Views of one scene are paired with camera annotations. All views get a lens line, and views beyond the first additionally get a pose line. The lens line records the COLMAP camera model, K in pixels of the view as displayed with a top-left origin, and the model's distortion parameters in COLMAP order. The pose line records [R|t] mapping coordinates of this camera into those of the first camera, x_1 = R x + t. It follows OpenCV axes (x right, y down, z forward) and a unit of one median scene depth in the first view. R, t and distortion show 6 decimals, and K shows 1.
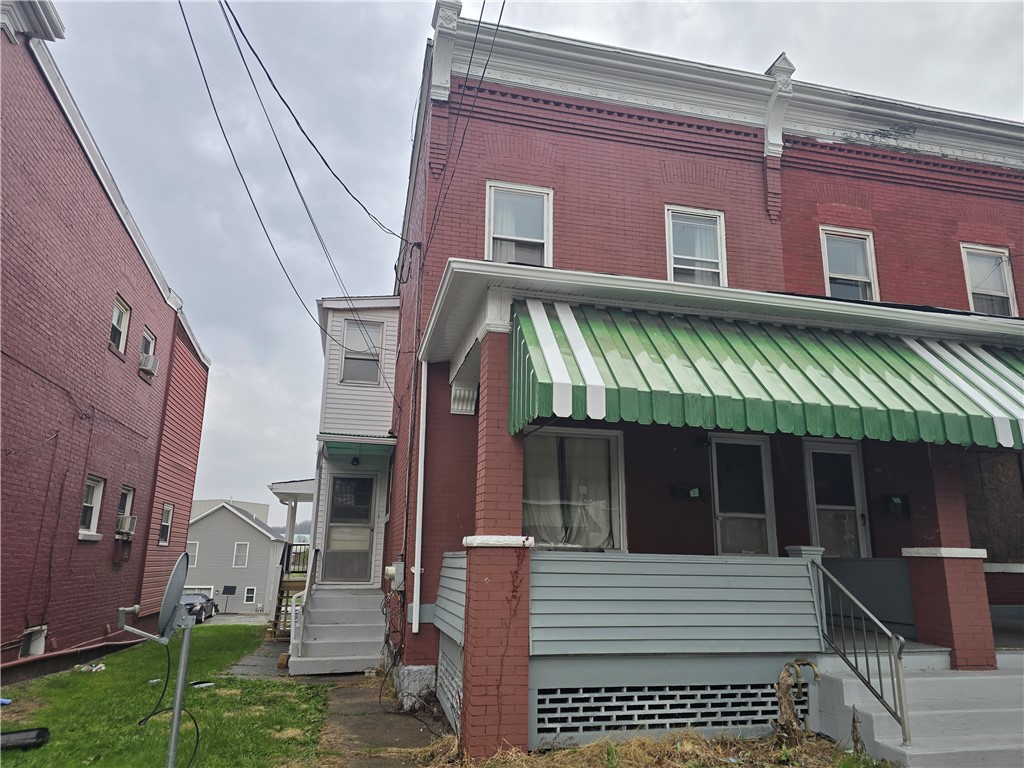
lens RADIAL K [[686.5, 0, 514.4], [0, 686.5, 390.9], [0, 0, 1]] dist [0.052727, -0.033544]
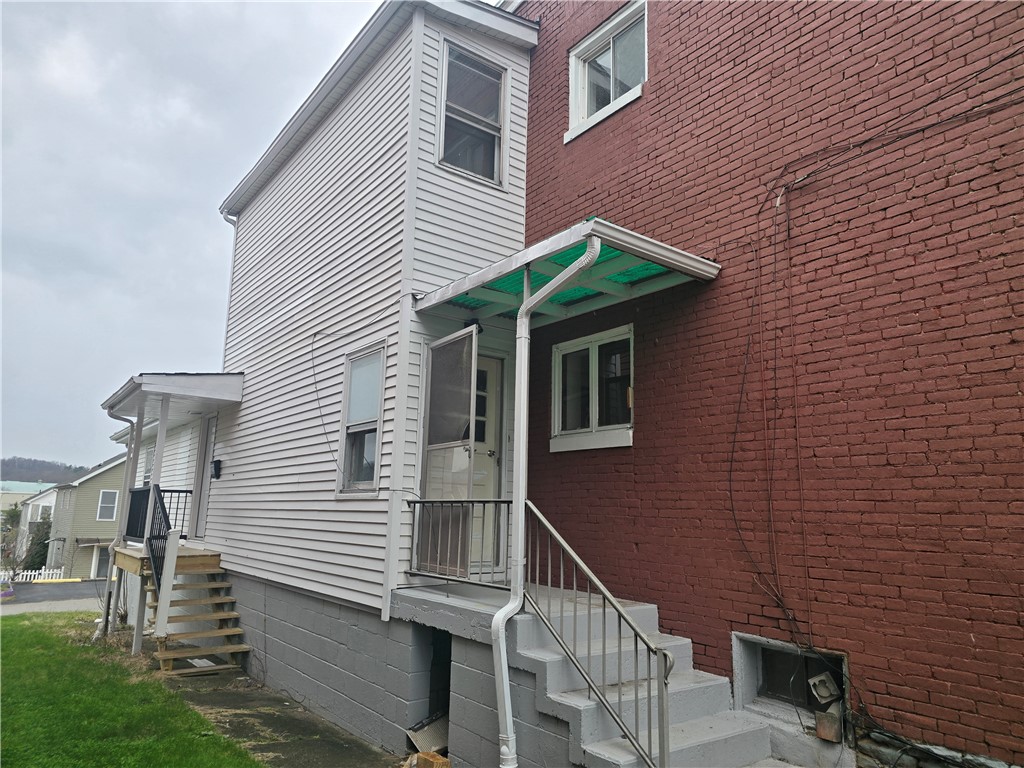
lens RADIAL K [[679.6, 0, 512.0], [0, 679.6, 384.0], [0, 0, 1]] dist [0.065078, -0.047999]
pose [[0.913278, 0.080926, 0.399218, -0.582530], [-0.103845, 0.993939, 0.036080, 0.180956], [-0.393878, -0.074408, 0.916146, 0.791463]]
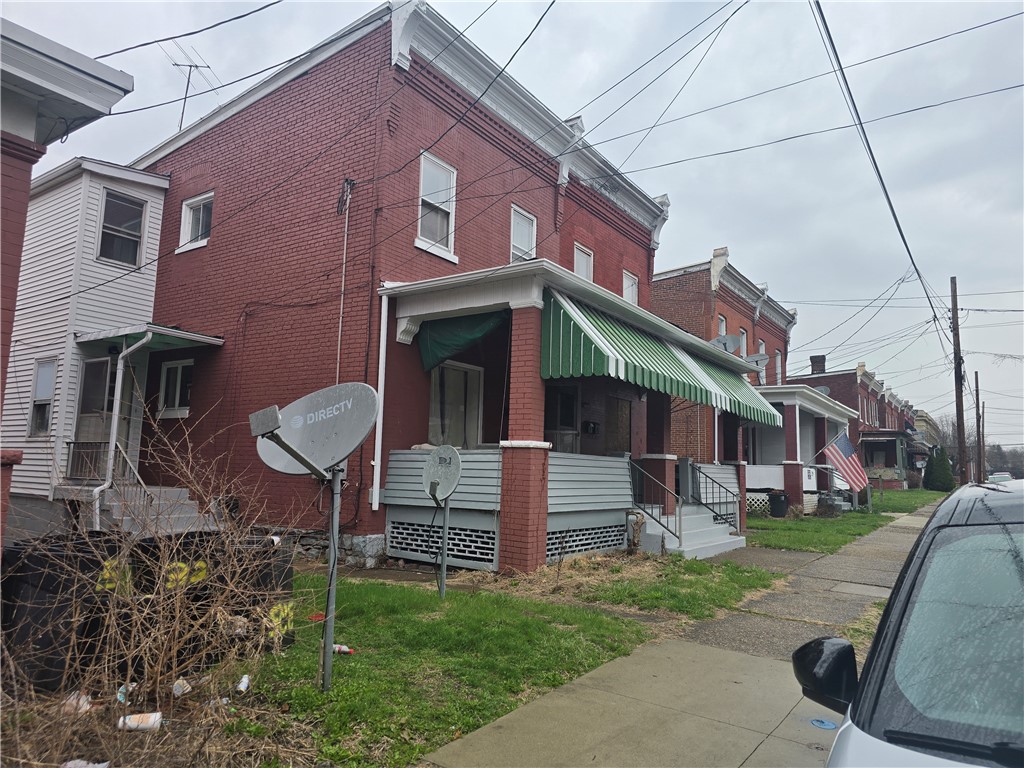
lens RADIAL K [[686.5, 0, 514.4], [0, 686.5, 390.9], [0, 0, 1]] dist [0.052727, -0.033544]
pose [[0.742338, 0.087455, 0.664294, -0.655530], [-0.174636, 0.982431, 0.065815, 0.001488], [-0.646867, -0.164867, 0.744568, -0.069536]]
